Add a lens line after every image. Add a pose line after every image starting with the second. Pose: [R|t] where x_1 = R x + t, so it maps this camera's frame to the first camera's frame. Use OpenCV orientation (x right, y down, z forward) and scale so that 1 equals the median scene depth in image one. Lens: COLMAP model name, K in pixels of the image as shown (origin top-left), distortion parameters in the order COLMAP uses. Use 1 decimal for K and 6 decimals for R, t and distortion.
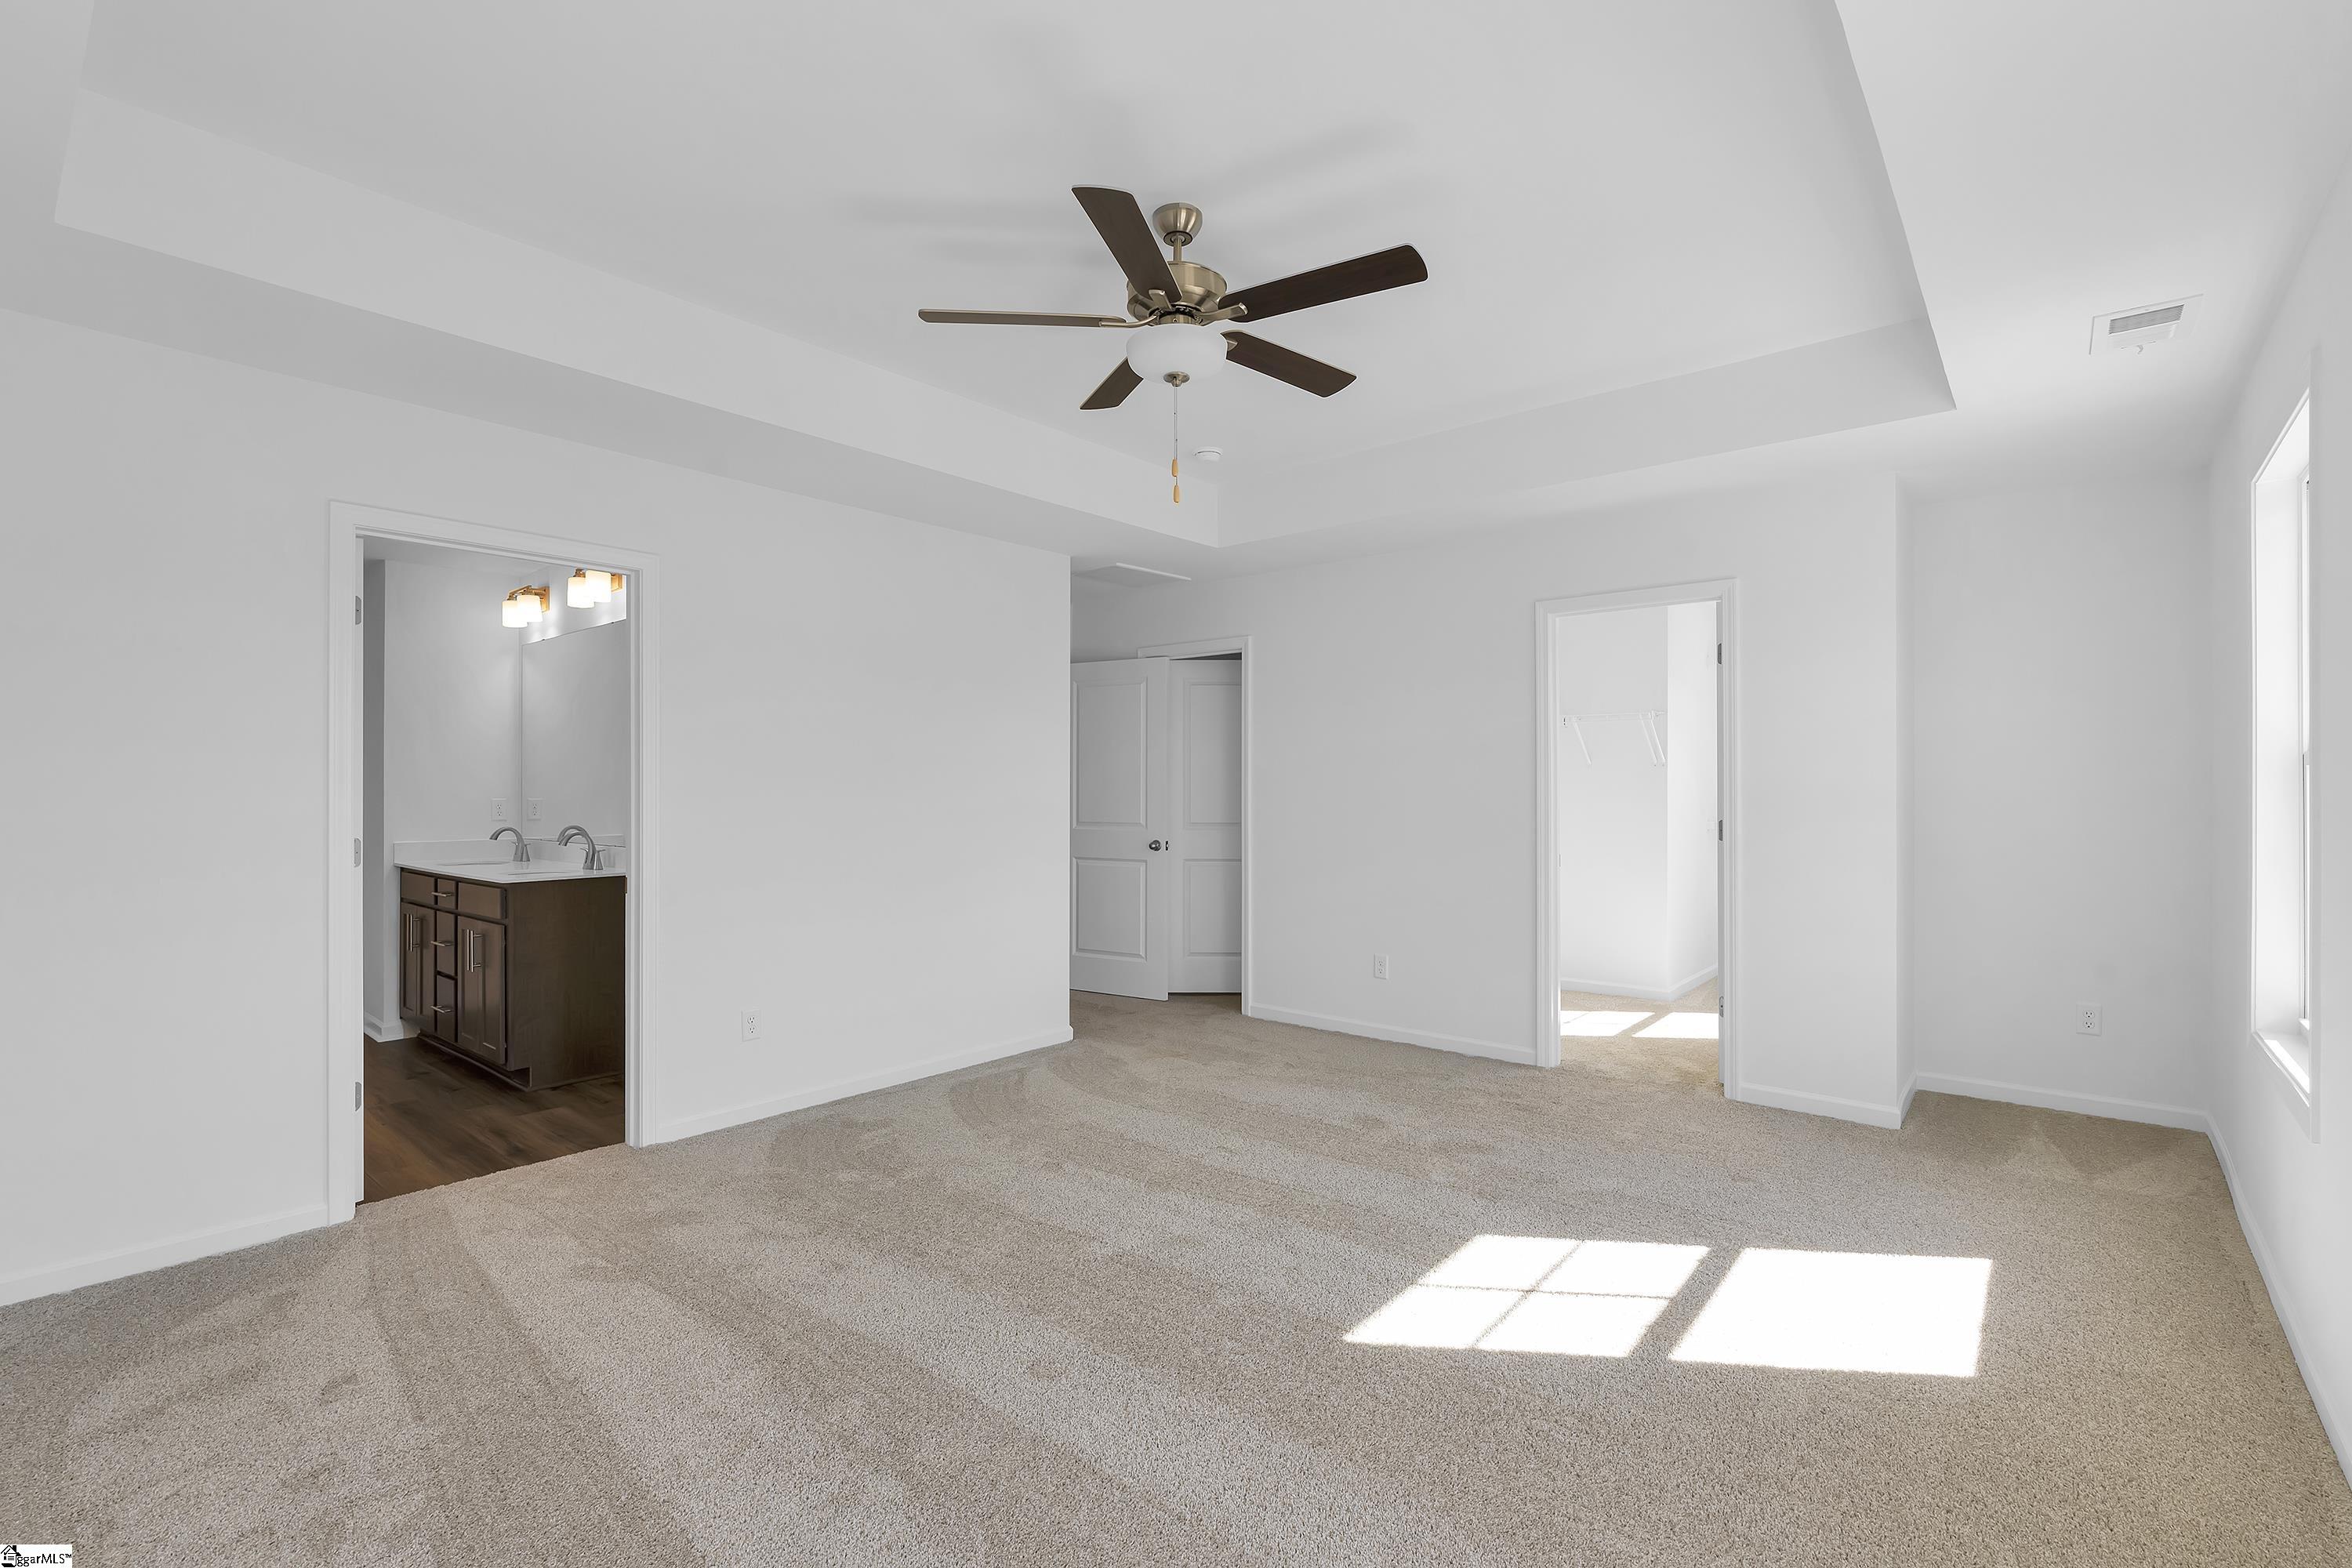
lens RADIAL K [[1050.2, 0, 1172.2], [0, 1050.2, 778.4], [0, 0, 1]] dist [-0.003906, -0.000161]
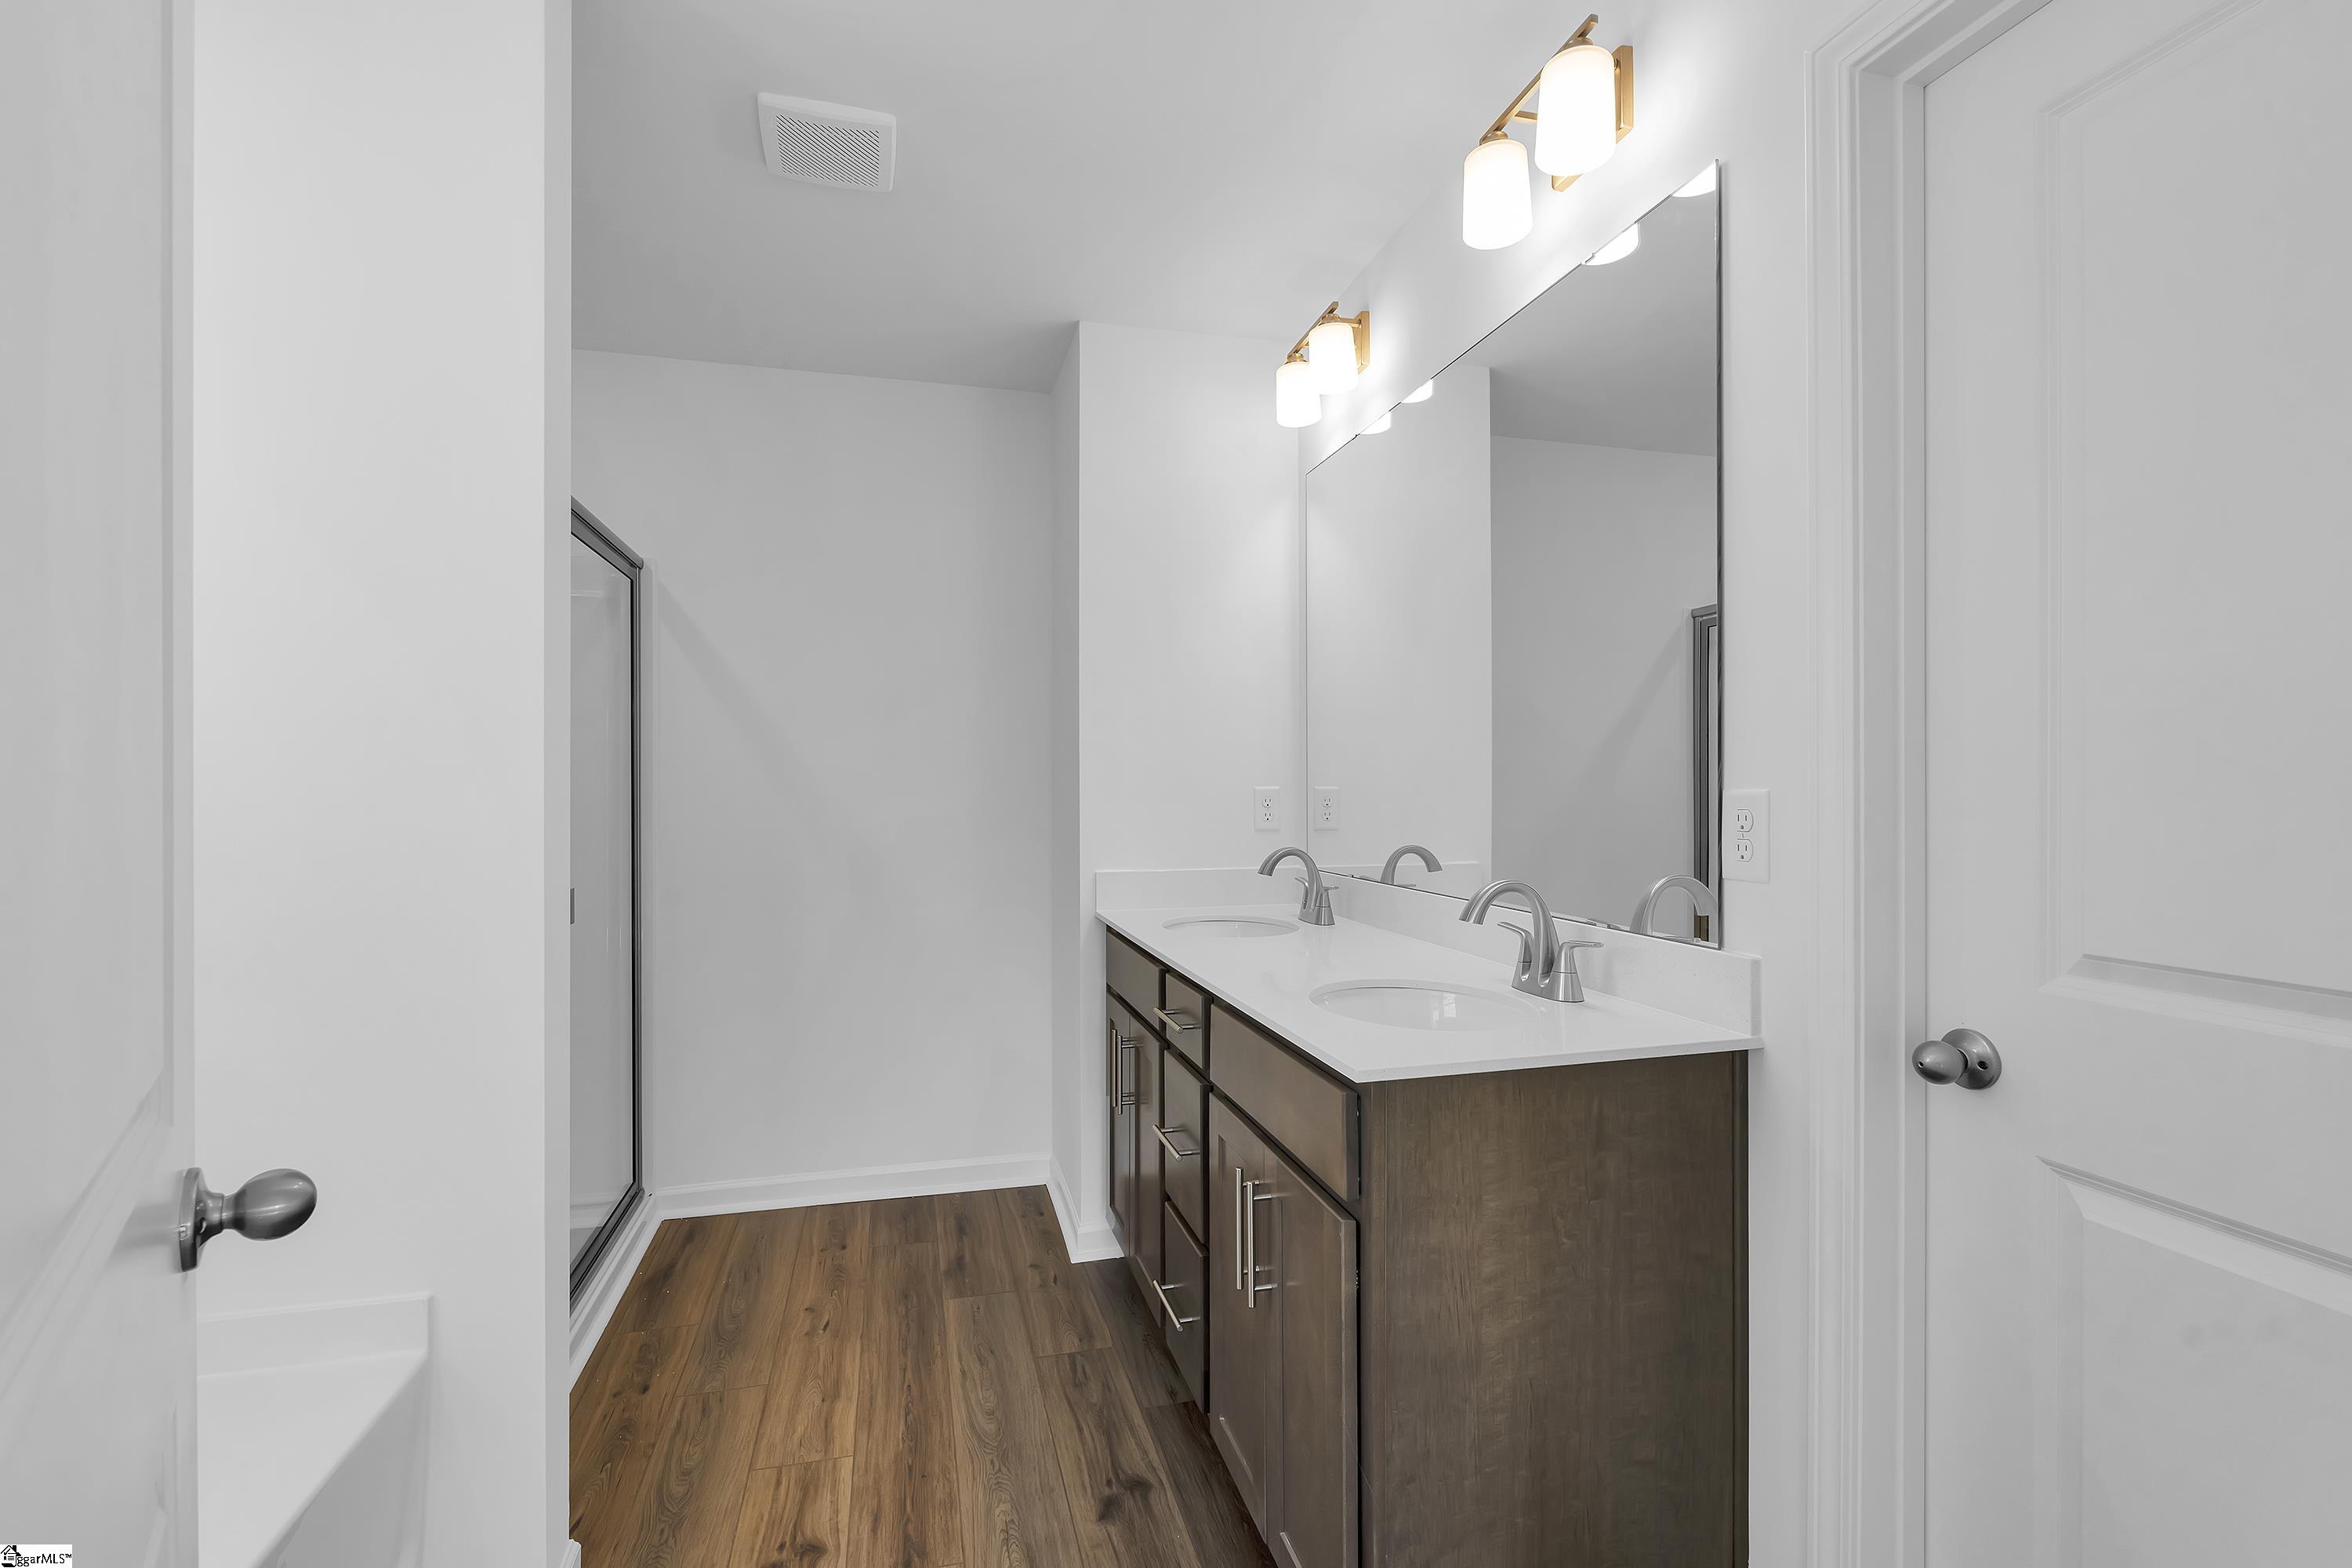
lens RADIAL K [[1050.2, 0, 1172.2], [0, 1050.2, 778.4], [0, 0, 1]] dist [-0.003906, -0.000161]
pose [[0.820573, -0.000663, -0.571542, -0.417543], [0.003343, 0.999988, 0.003640, 0.014468], [0.571533, -0.004898, 0.820565, 0.597967]]
